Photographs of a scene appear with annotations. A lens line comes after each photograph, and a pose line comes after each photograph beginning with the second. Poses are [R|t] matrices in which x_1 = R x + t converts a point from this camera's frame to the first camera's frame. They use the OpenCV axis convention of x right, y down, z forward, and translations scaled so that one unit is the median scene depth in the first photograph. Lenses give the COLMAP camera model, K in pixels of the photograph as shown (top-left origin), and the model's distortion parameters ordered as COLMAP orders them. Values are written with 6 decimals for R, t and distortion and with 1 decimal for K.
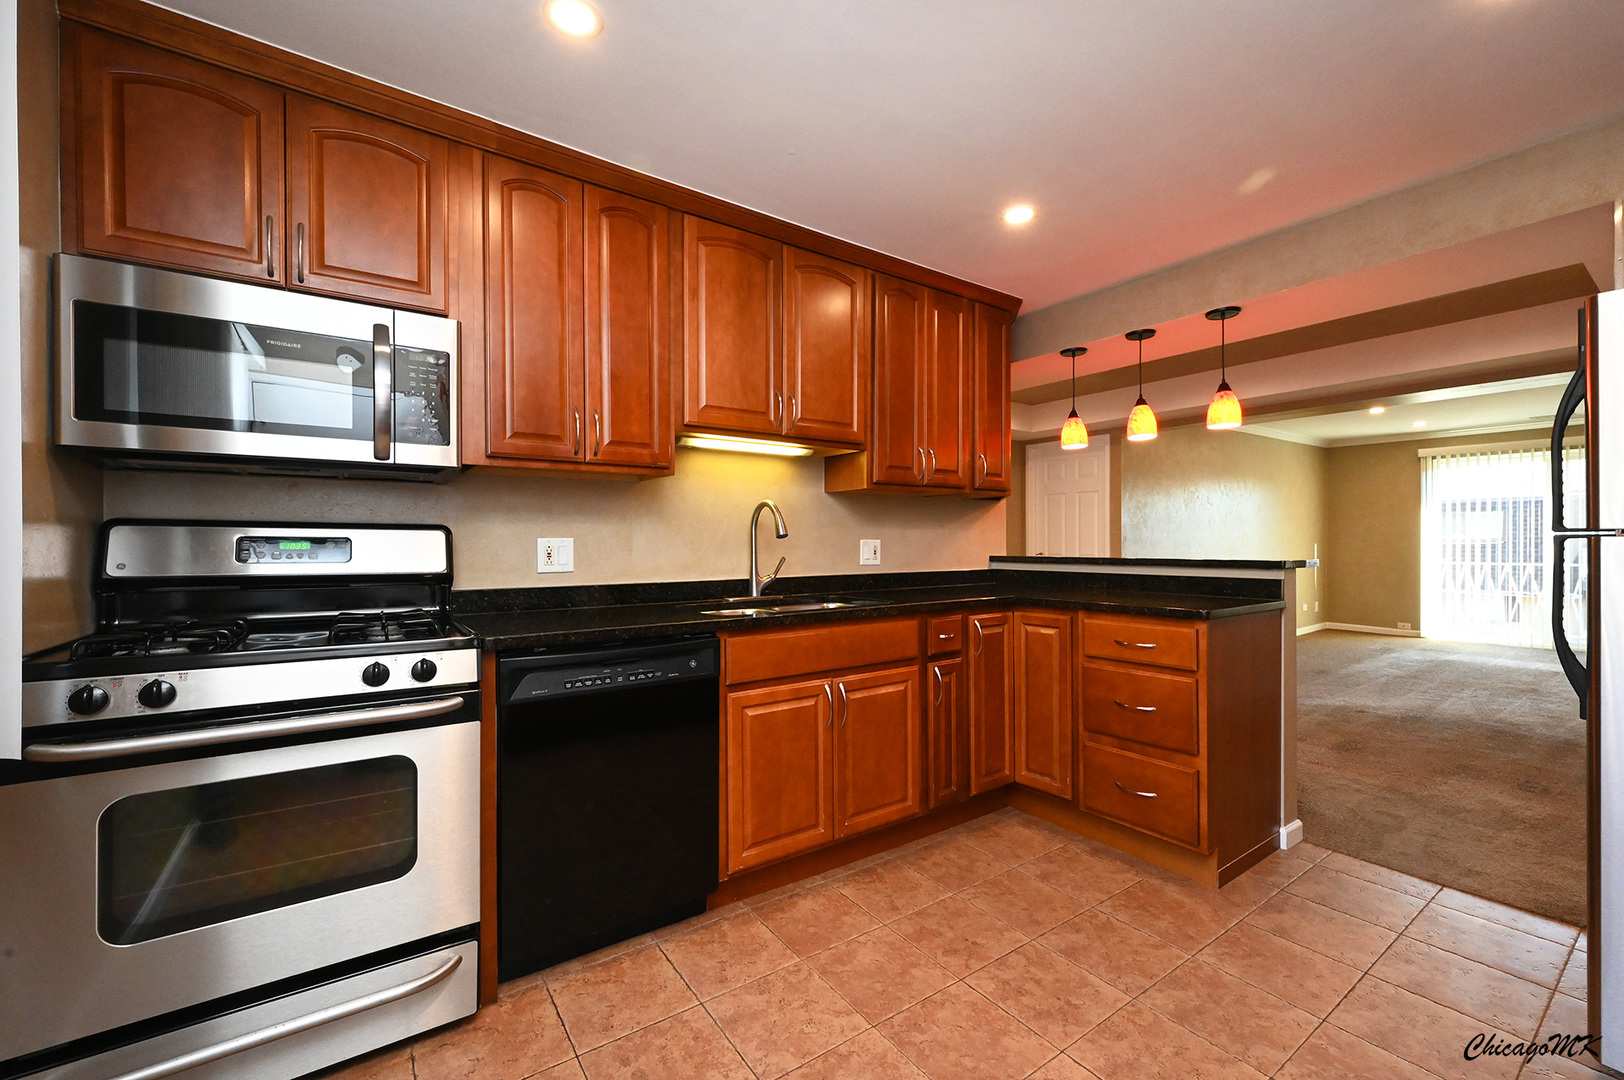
lens RADIAL K [[669.6, 0, 812.0], [0, 669.6, 540.0], [0, 0, 1]] dist [-0.000408, -0.000027]
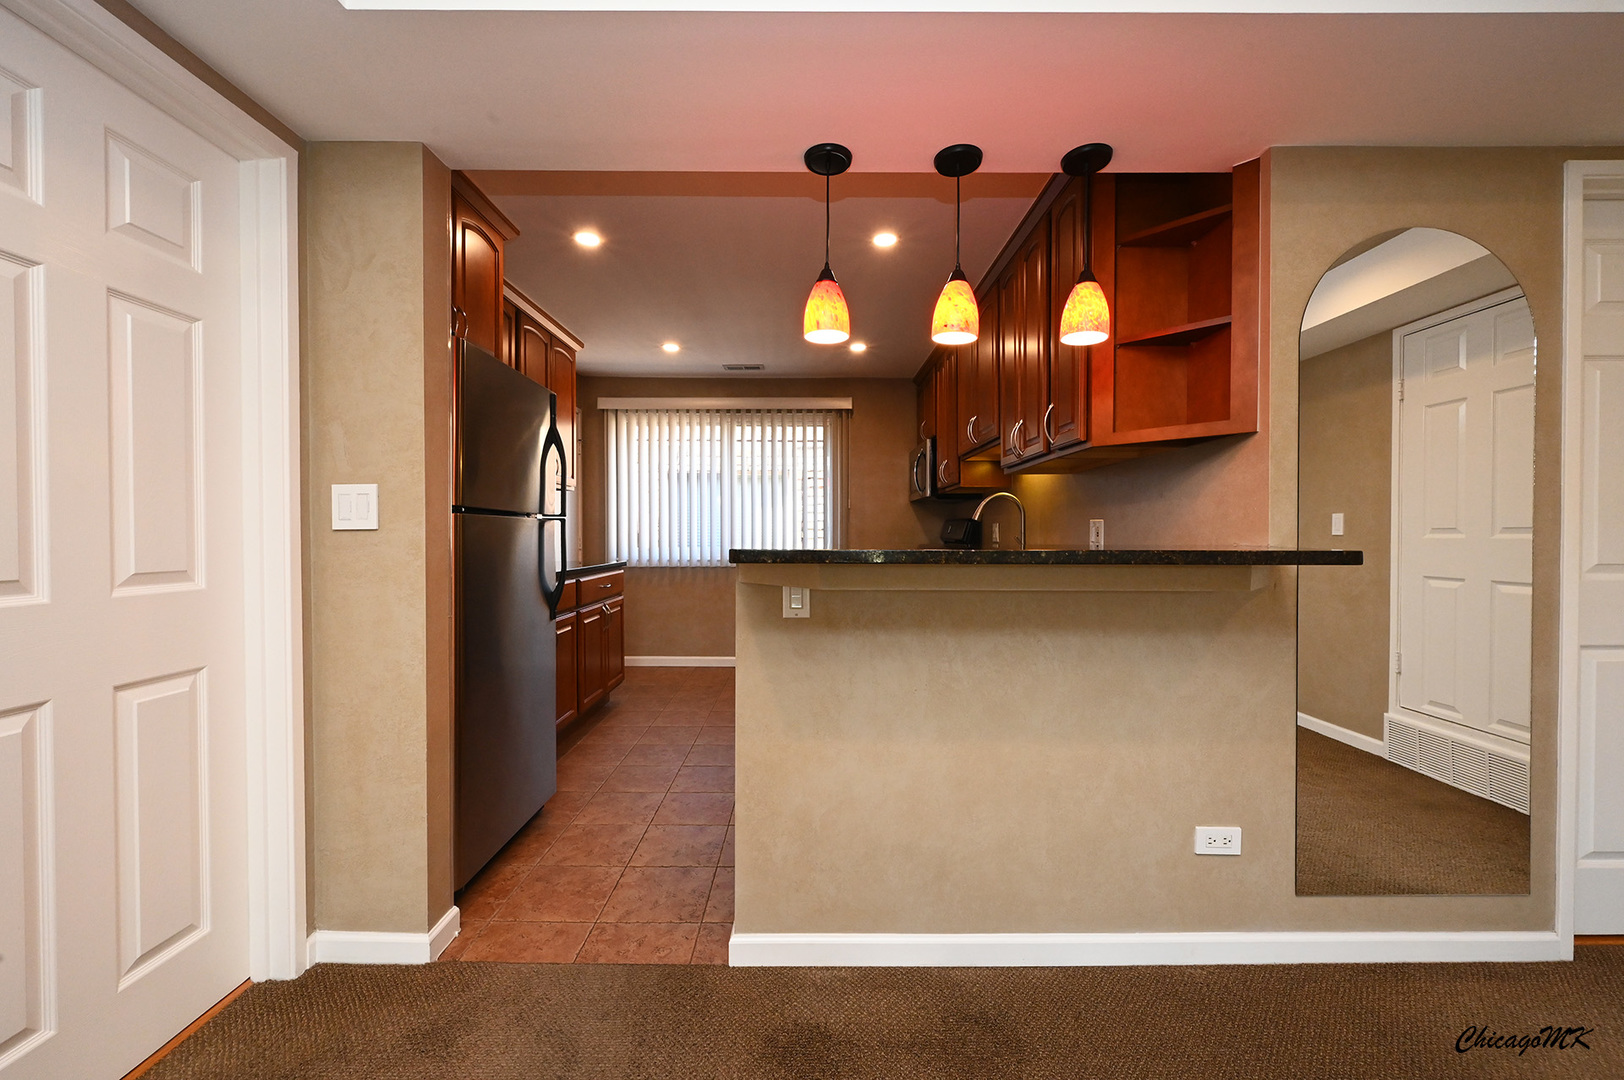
lens RADIAL K [[637.5, 0, 812.7], [0, 637.5, 542.9], [0, 0, 1]] dist [-0.001472, 0.000042]
pose [[-0.577994, 0.014307, -0.815916, 1.257295], [0.005516, 0.999892, 0.013625, 0.023336], [0.816023, 0.003375, -0.578010, 1.505373]]
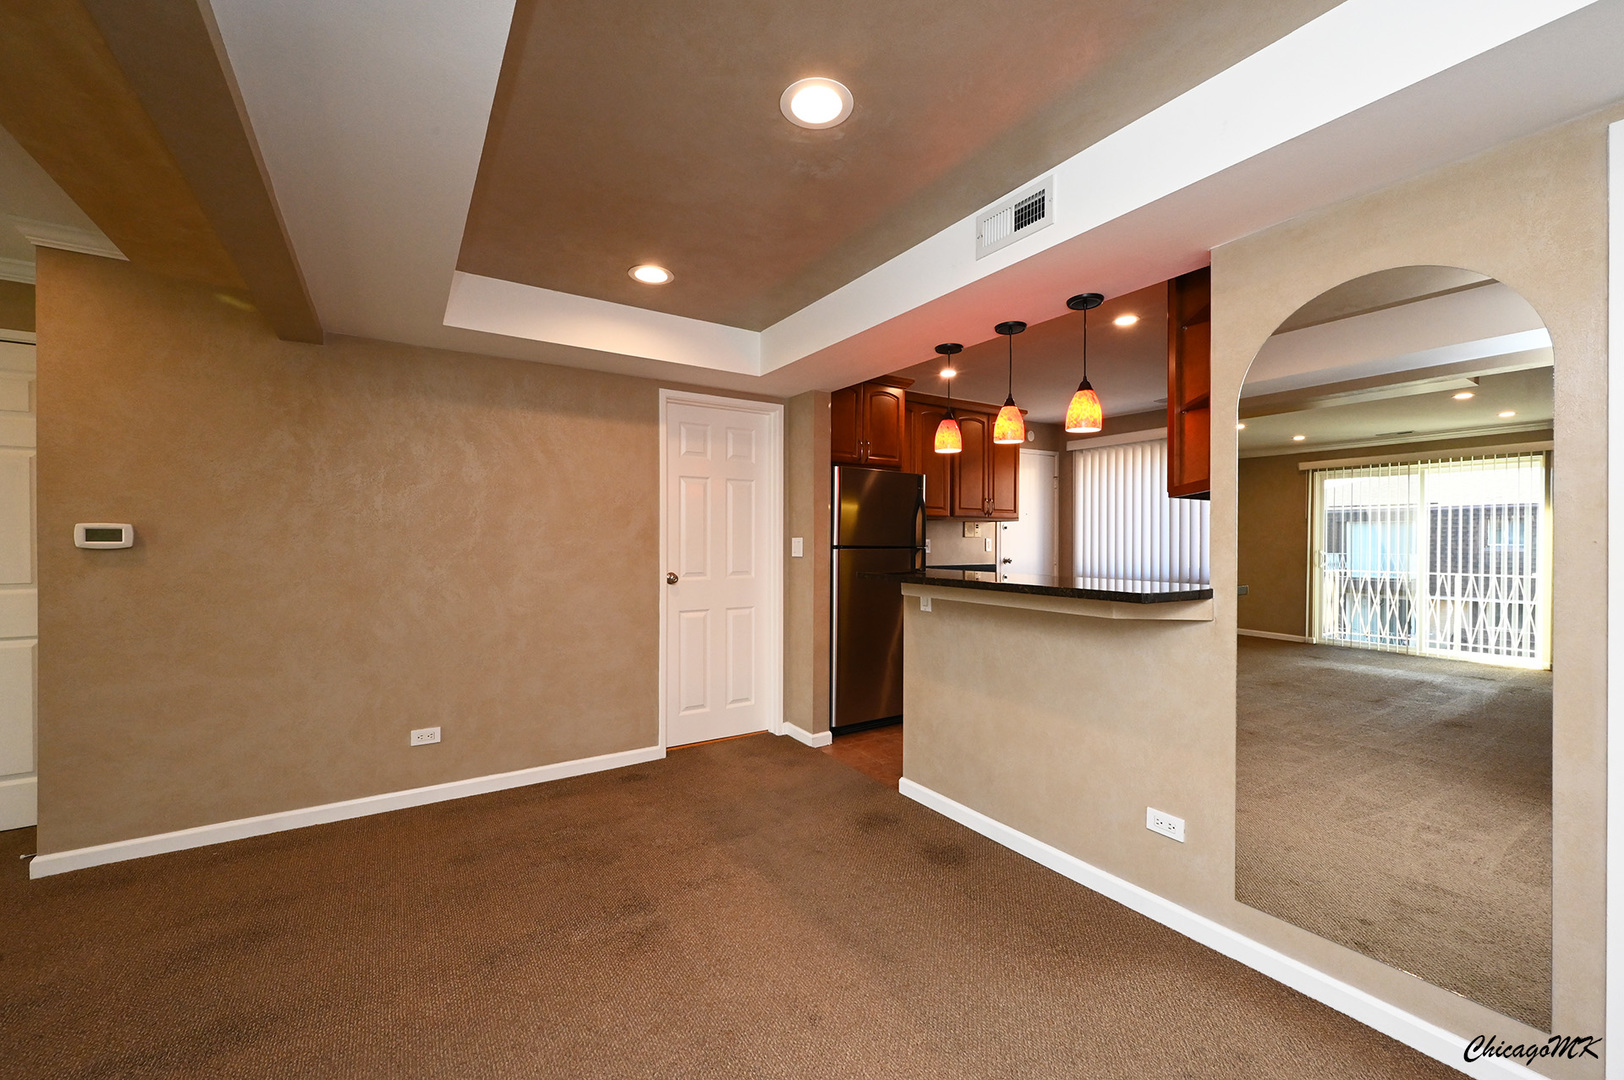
lens RADIAL K [[634.7, 0, 811.4], [0, 634.7, 537.7], [0, 0, 1]] dist [-0.001647, 0.000066]
pose [[-0.999197, 0.002374, 0.040006, 0.893262], [0.001994, 0.999953, -0.009534, -0.016424], [-0.040026, -0.009446, -0.999154, 2.309584]]
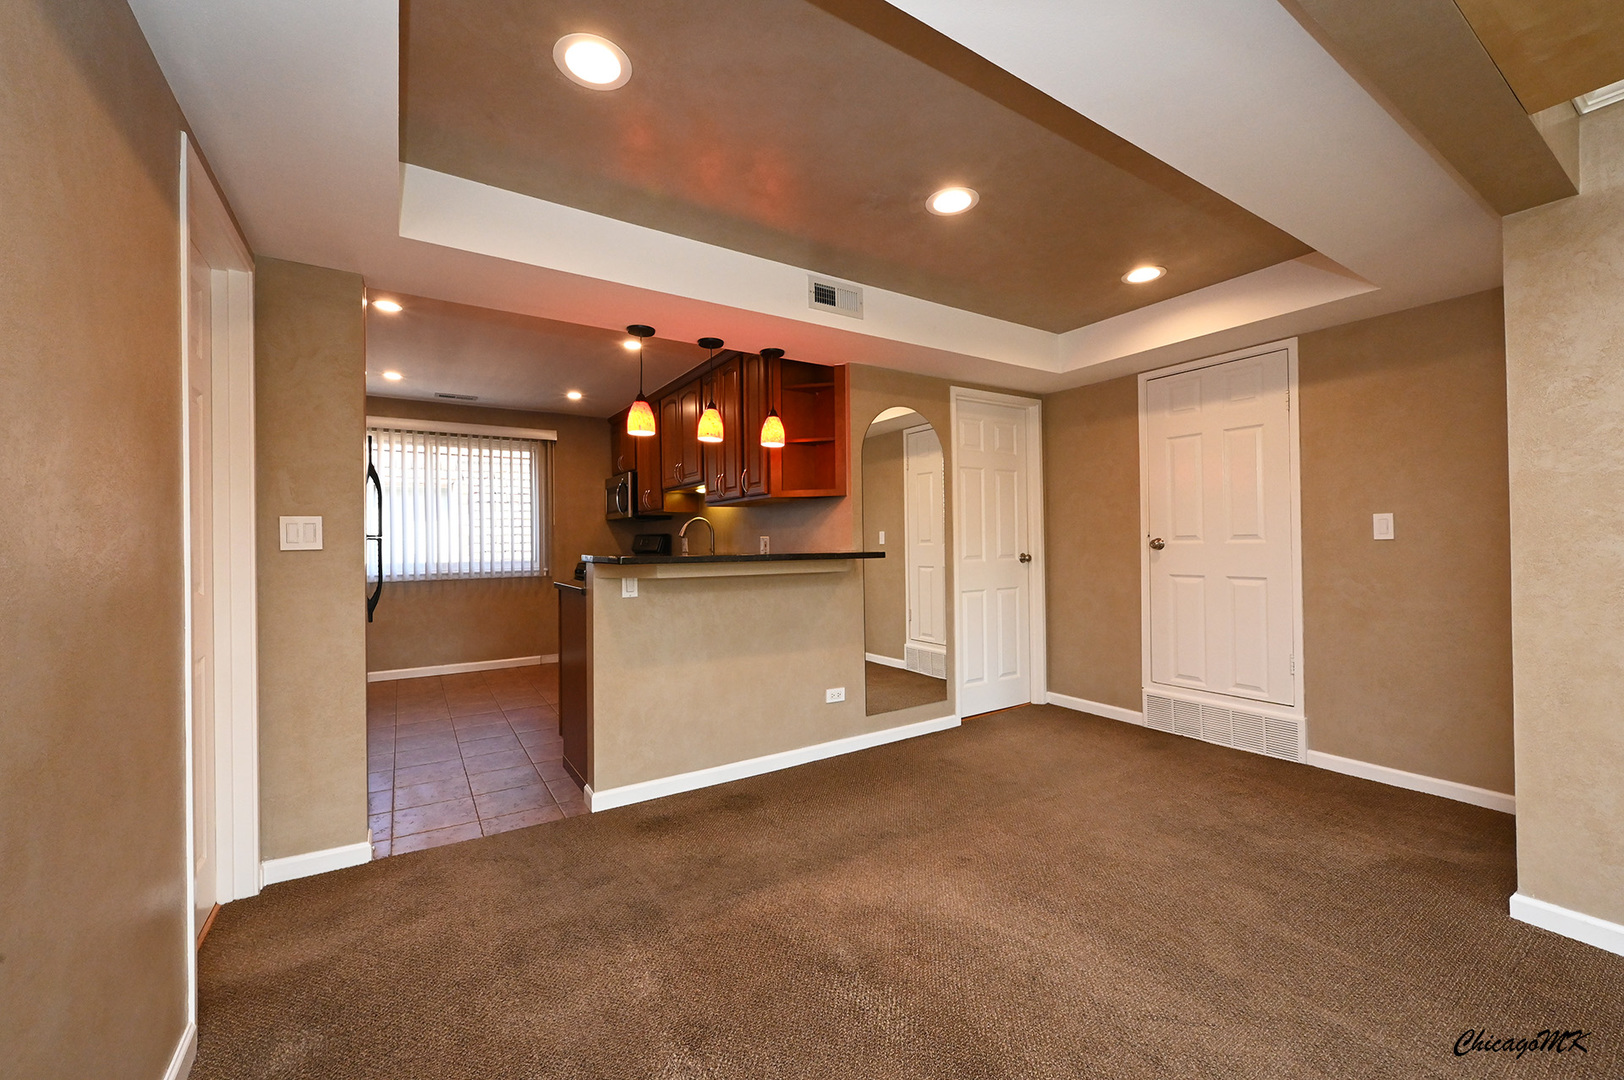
lens RADIAL K [[634.7, 0, 811.4], [0, 634.7, 537.7], [0, 0, 1]] dist [-0.001647, 0.000066]
pose [[-0.047040, -0.004455, -0.998883, 1.837864], [0.016679, 0.999847, -0.005245, 0.015014], [0.998754, -0.016907, -0.046959, 1.485432]]
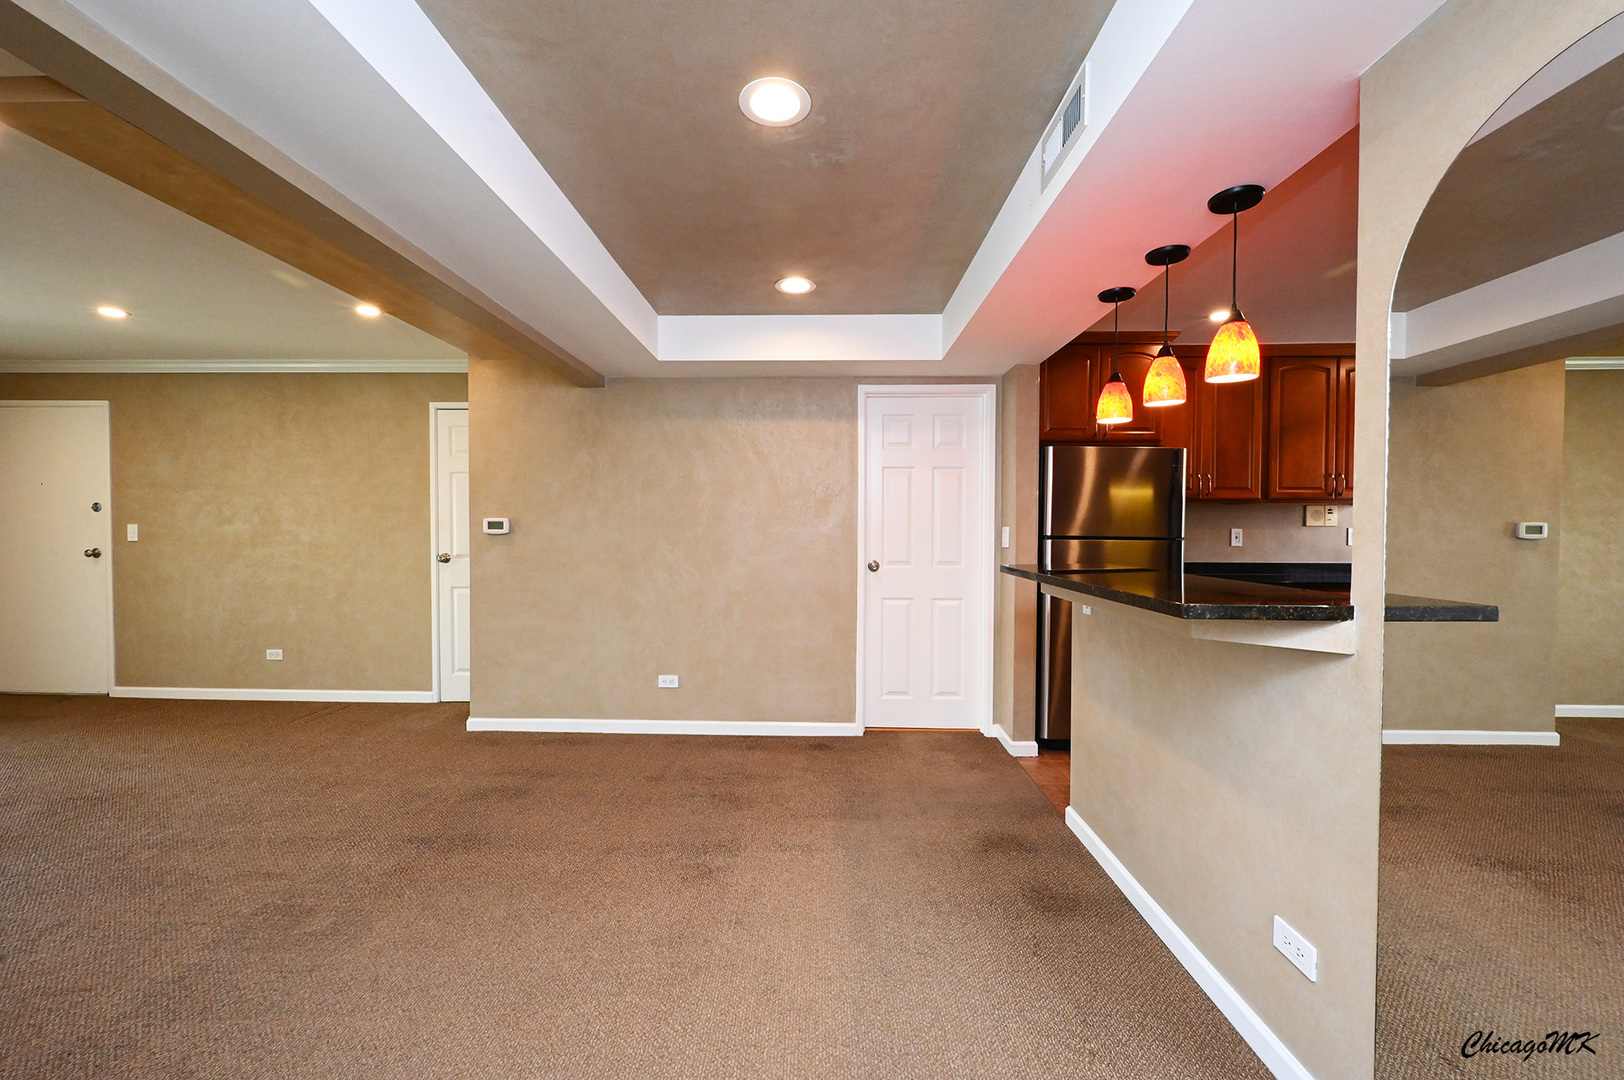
lens RADIAL K [[636.0, 0, 808.4], [0, 636.0, 533.7], [0, 0, 1]] dist [-0.002966, -0.000105]
pose [[-0.800730, -0.003795, 0.599013, 0.479203], [-0.003424, 0.999993, 0.001759, -0.016843], [-0.599015, -0.000643, -0.800738, 2.173331]]
